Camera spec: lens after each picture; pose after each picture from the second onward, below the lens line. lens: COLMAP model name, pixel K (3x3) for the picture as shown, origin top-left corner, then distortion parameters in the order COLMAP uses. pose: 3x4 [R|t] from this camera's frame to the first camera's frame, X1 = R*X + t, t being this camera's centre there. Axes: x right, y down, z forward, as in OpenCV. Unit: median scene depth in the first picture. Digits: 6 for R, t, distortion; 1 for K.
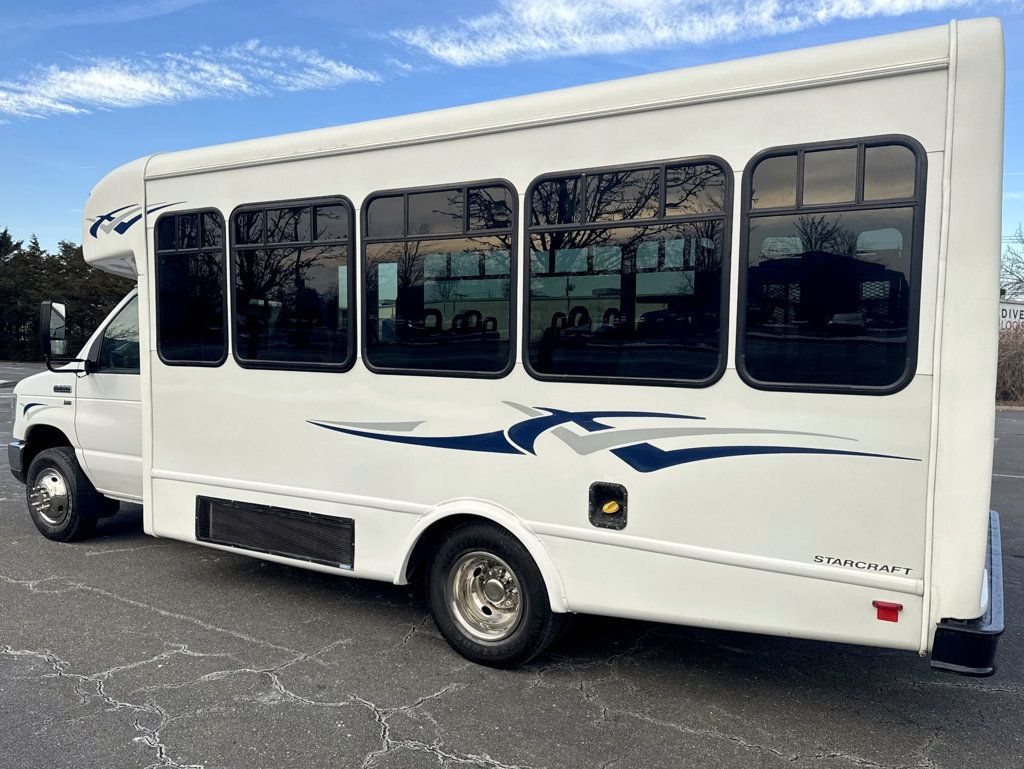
lens RADIAL K [[797.8, 0, 489.6], [0, 797.8, 386.7], [0, 0, 1]] dist [0.082785, -0.129571]
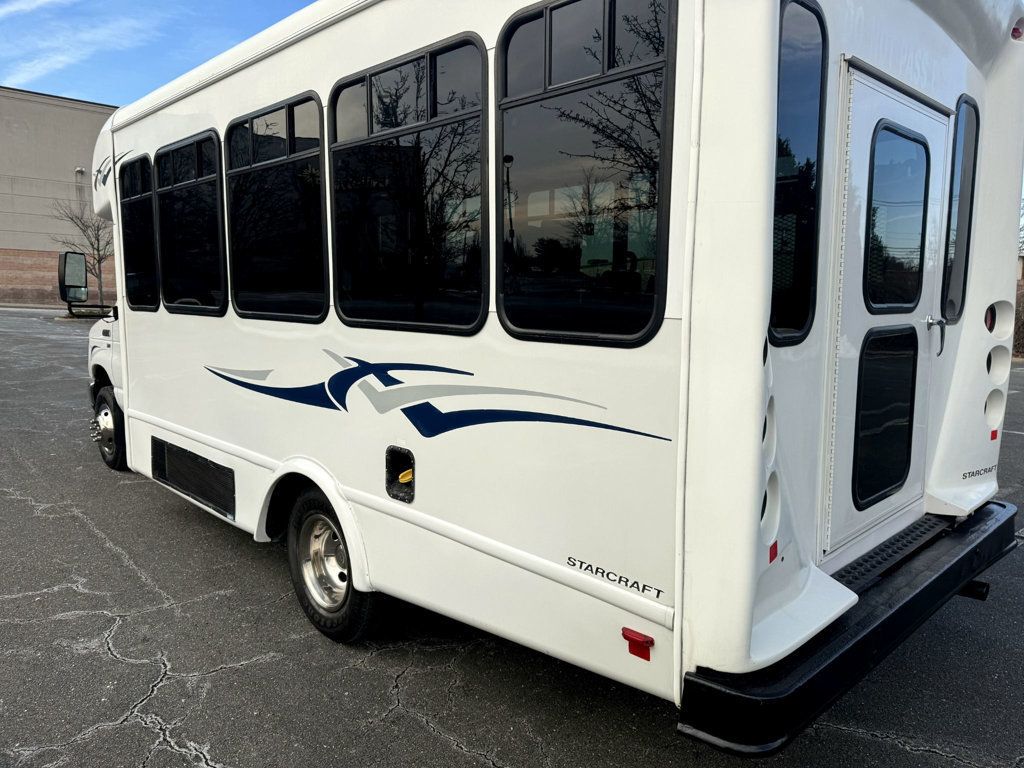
lens RADIAL K [[728.0, 0, 514.7], [0, 728.0, 379.1], [0, 0, 1]] dist [0.046472, -0.043271]
pose [[0.965142, 0.029370, -0.260074, 0.391078], [-0.015843, 0.998417, 0.053960, 0.003672], [0.261247, -0.047959, 0.964080, 0.245002]]
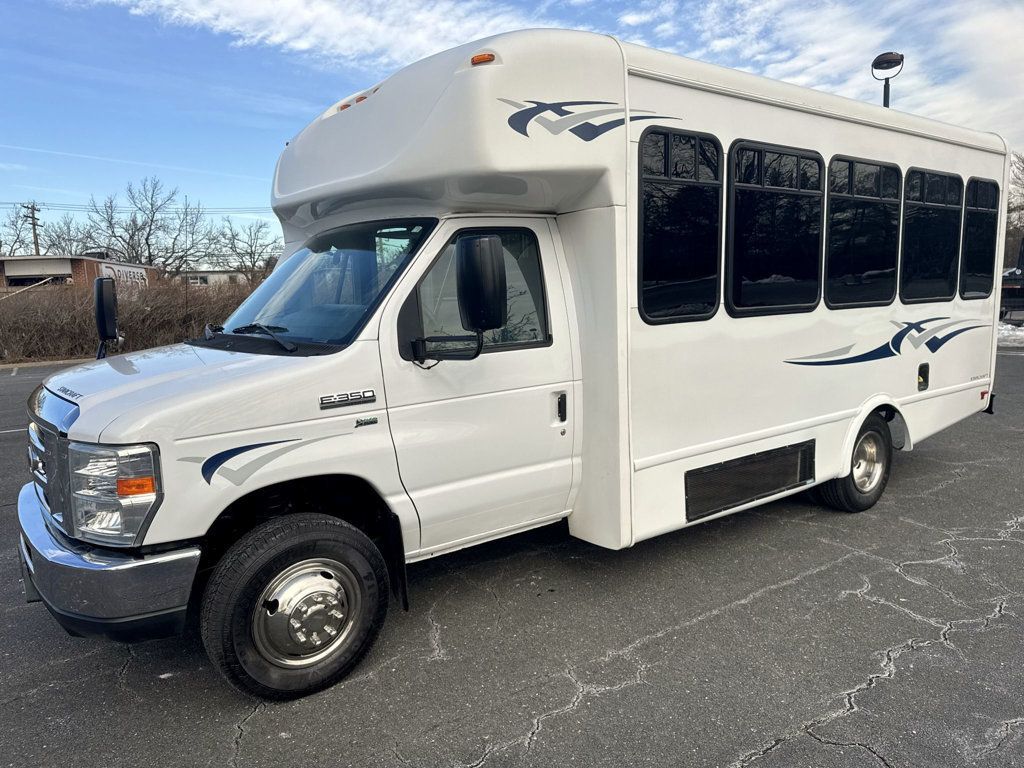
lens RADIAL K [[716.8, 0, 512.8], [0, 716.8, 379.2], [0, 0, 1]] dist [0.034908, -0.046457]
pose [[0.378198, -0.139426, 0.915165, -1.308677], [0.088068, 0.989528, 0.114361, -0.078541], [-0.921526, 0.037346, 0.386516, 1.018422]]
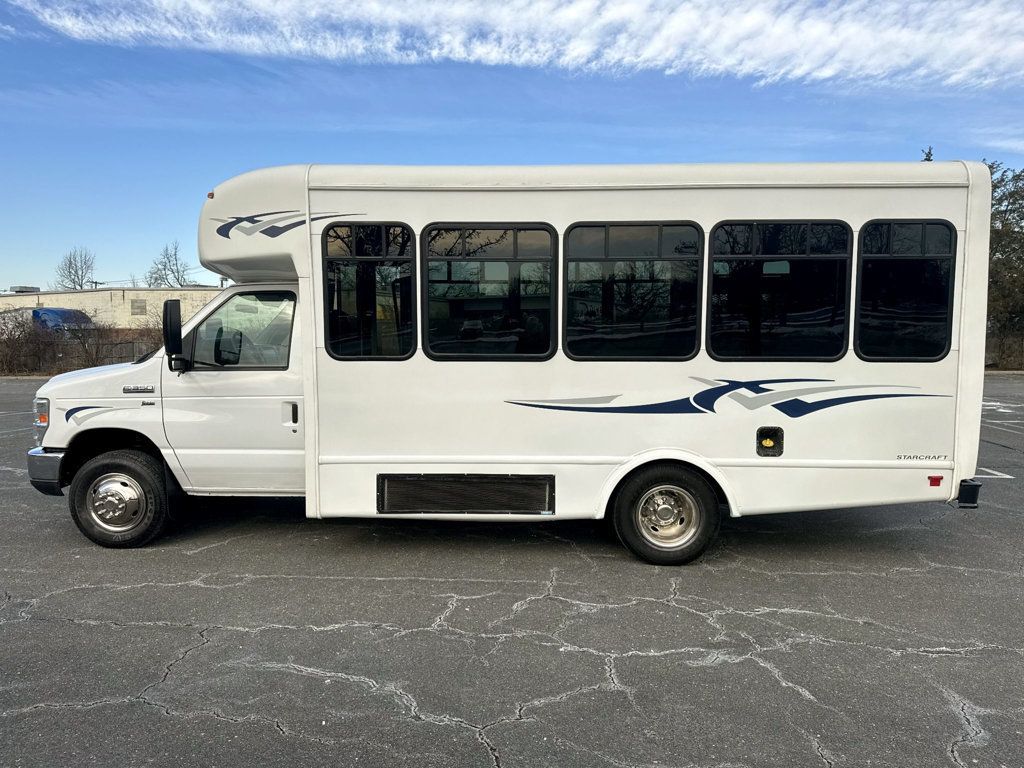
lens RADIAL K [[727.8, 0, 514.7], [0, 727.8, 381.5], [0, 0, 1]] dist [0.052128, -0.049890]
pose [[0.871158, -0.045661, 0.488875, -0.805302], [0.038506, 0.998953, 0.024686, -0.015963], [-0.489491, -0.002681, 0.872004, 0.016117]]
